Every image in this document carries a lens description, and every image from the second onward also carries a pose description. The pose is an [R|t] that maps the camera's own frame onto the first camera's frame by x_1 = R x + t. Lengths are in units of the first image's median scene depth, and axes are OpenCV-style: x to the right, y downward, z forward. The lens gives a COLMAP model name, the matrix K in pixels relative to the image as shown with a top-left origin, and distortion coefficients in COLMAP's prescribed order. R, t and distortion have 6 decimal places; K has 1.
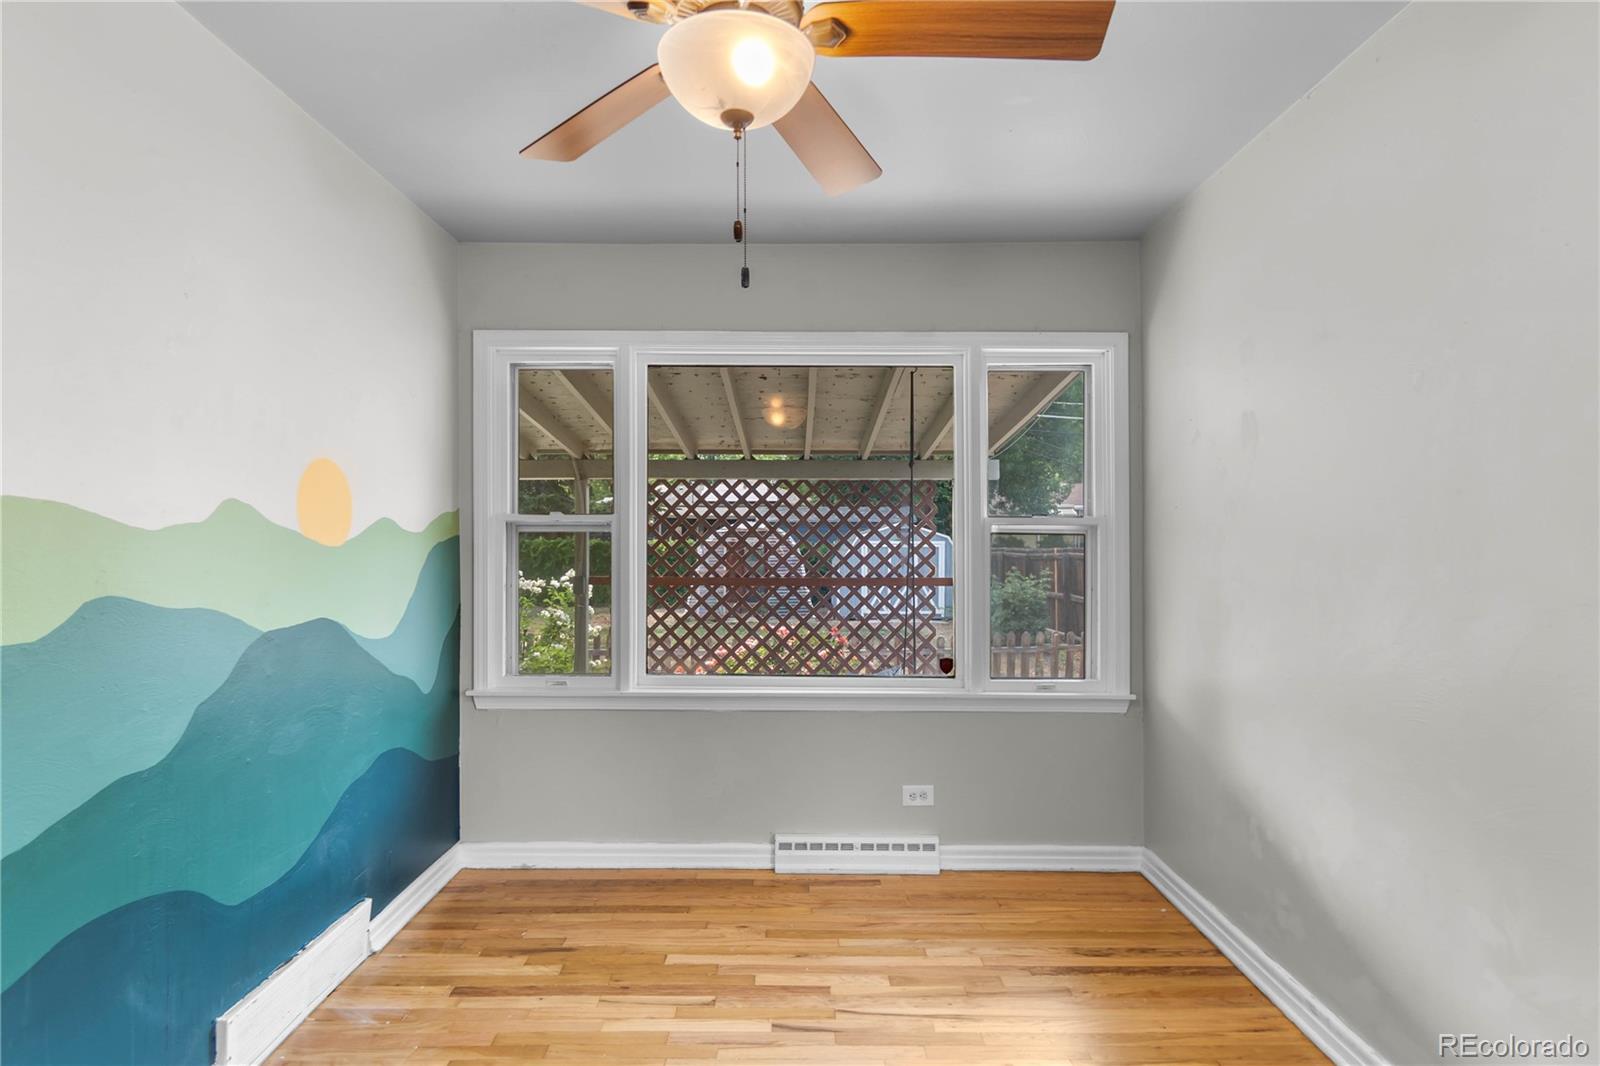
lens RADIAL K [[833.2, 0, 809.4], [0, 833.2, 539.8], [0, 0, 1]] dist [-0.003884, -0.001129]
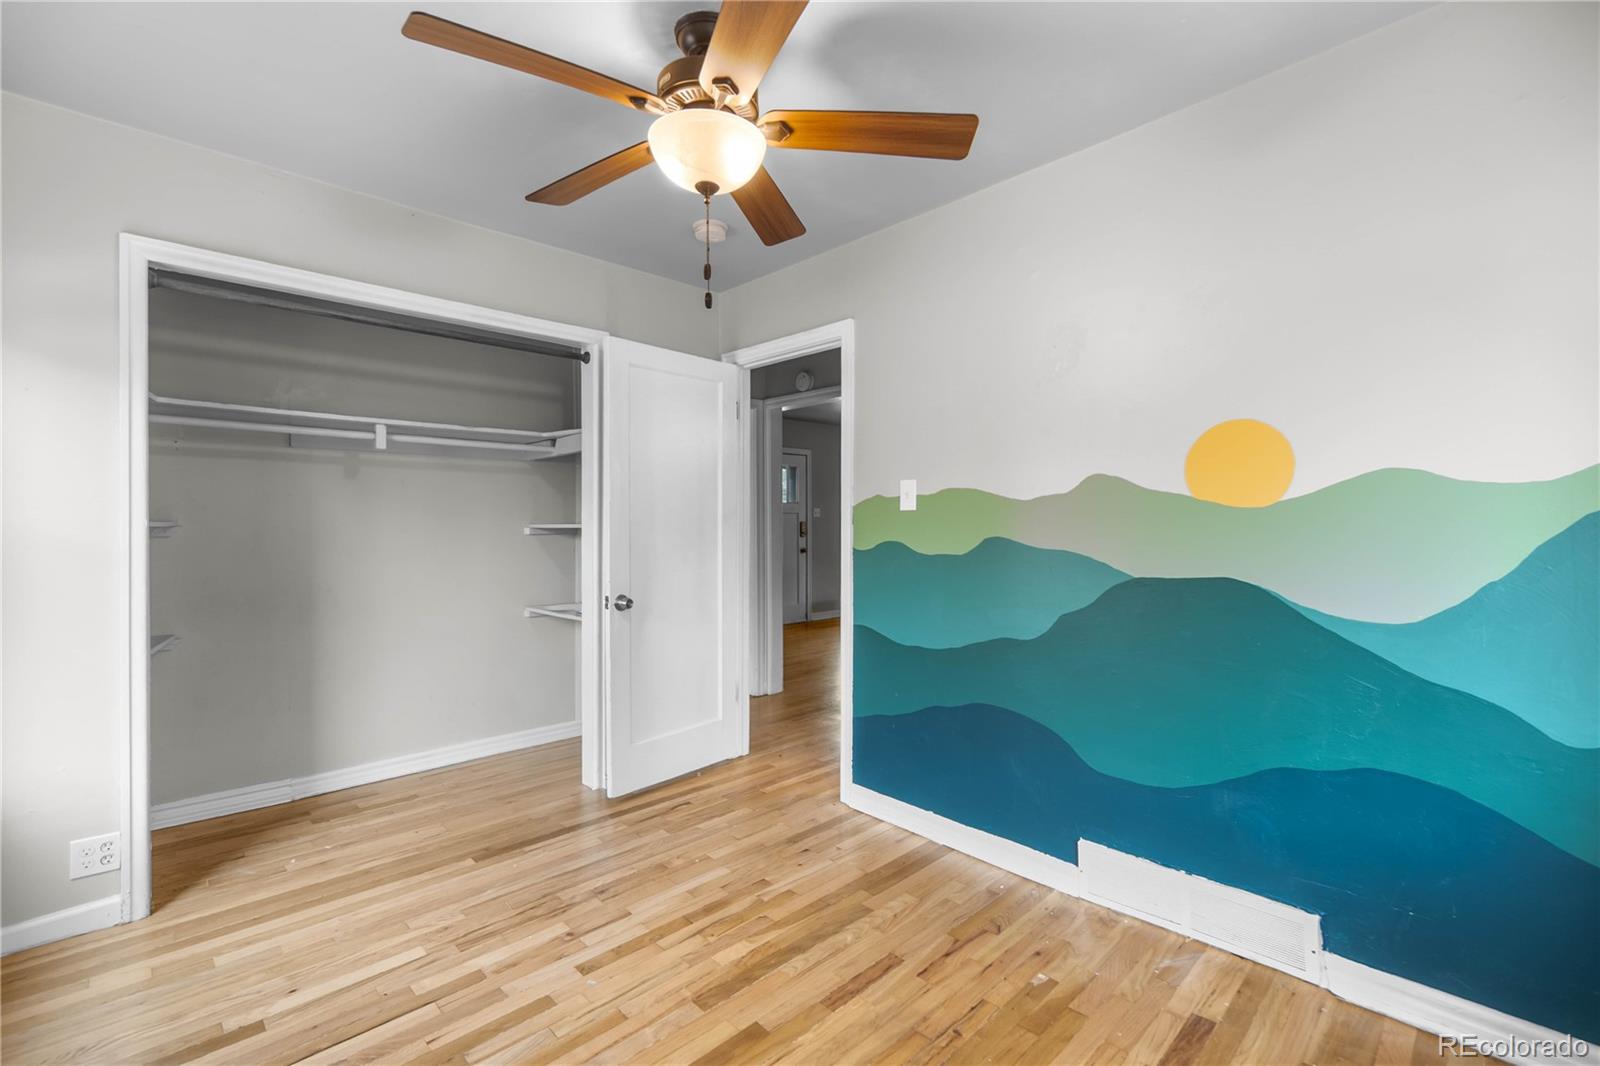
lens RADIAL K [[693.9, 0, 800.2], [0, 693.9, 533.5], [0, 0, 1]] dist [-0.007582, 0.001209]
pose [[-0.725837, 0.020841, -0.687551, 0.282861], [0.011546, 0.999769, 0.018116, 0.014245], [0.687769, 0.005211, -0.725911, 0.953979]]
